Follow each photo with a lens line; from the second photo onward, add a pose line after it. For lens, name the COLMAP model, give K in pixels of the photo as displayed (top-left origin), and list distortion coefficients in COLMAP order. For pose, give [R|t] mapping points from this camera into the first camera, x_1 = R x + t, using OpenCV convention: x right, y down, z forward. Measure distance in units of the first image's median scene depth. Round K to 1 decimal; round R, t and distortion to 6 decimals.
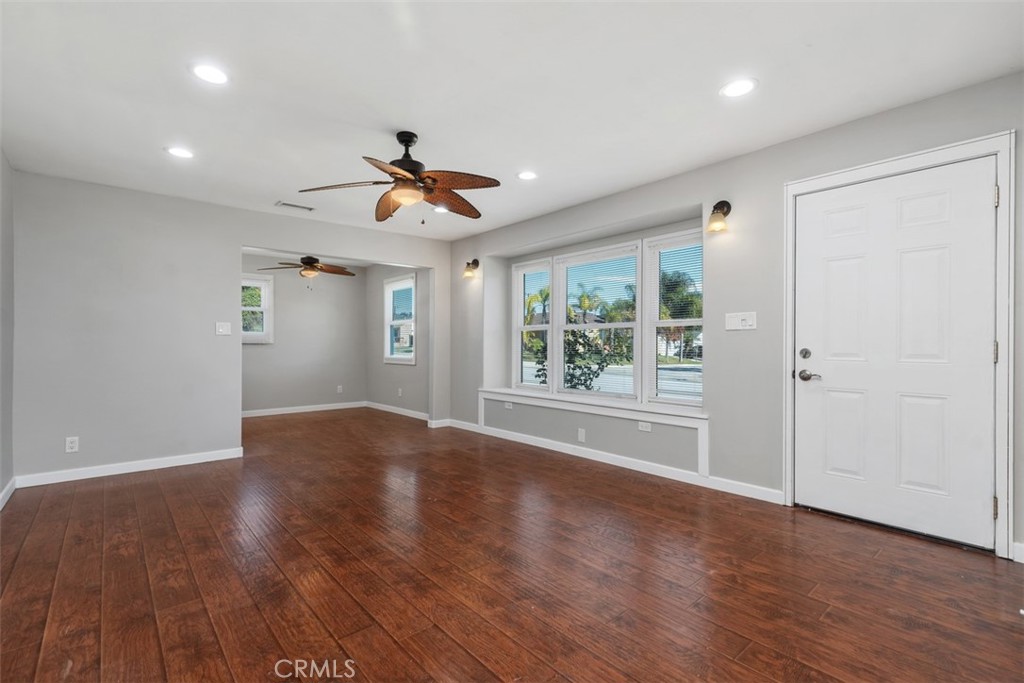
lens RADIAL K [[464.2, 0, 512.7], [0, 464.2, 339.2], [0, 0, 1]] dist [0.009695, -0.003116]
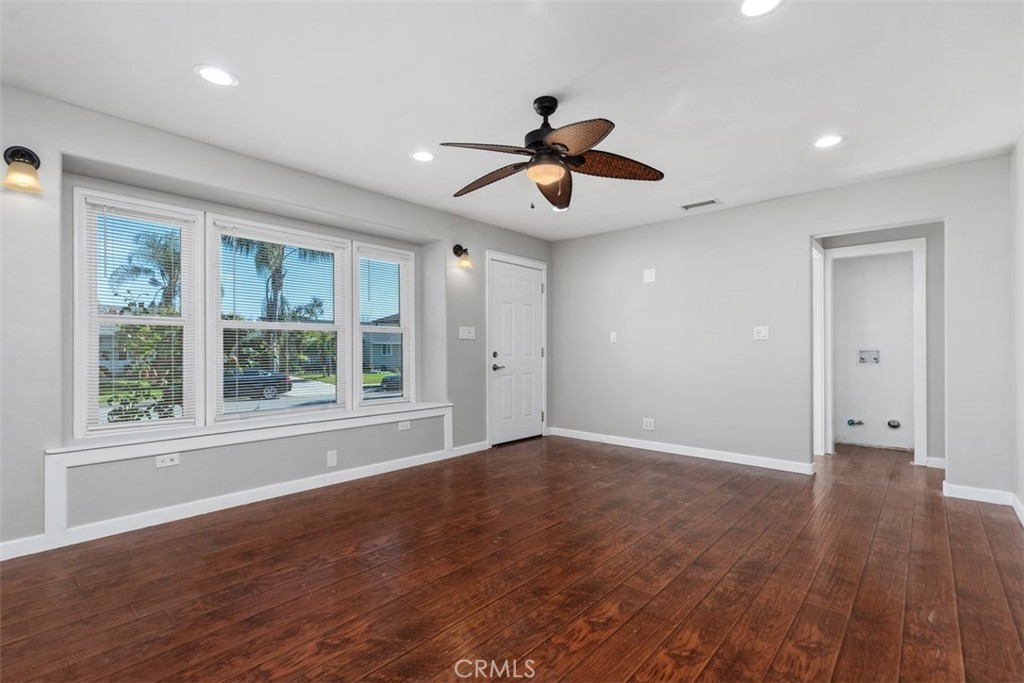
lens RADIAL K [[464.2, 0, 507.4], [0, 464.2, 346.9], [0, 0, 1]] dist [0.009695, -0.003116]
pose [[-0.117860, 0.007604, 0.993001, -0.800146], [-0.009926, 0.999912, -0.008835, 0.013199], [-0.992981, -0.010898, -0.117774, 0.883775]]
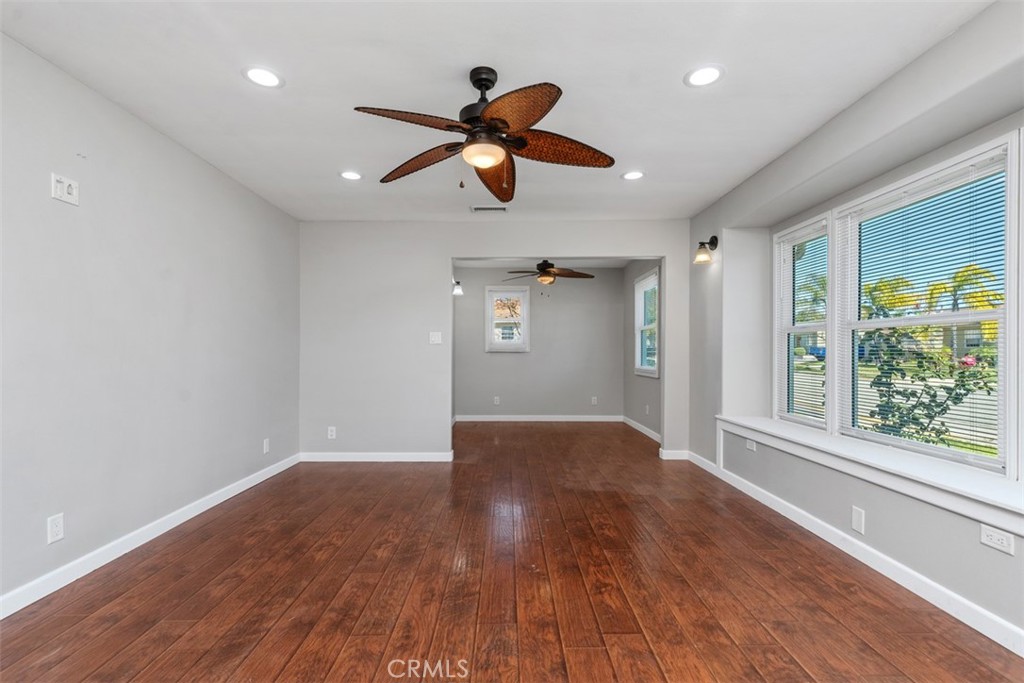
lens RADIAL K [[464.2, 0, 511.6], [0, 464.2, 350.8], [0, 0, 1]] dist [0.009695, -0.003116]
pose [[0.758677, -0.000851, -0.651467, 0.220768], [0.005710, 0.999969, 0.005344, 0.001822], [0.651442, -0.007774, 0.758658, 0.351300]]
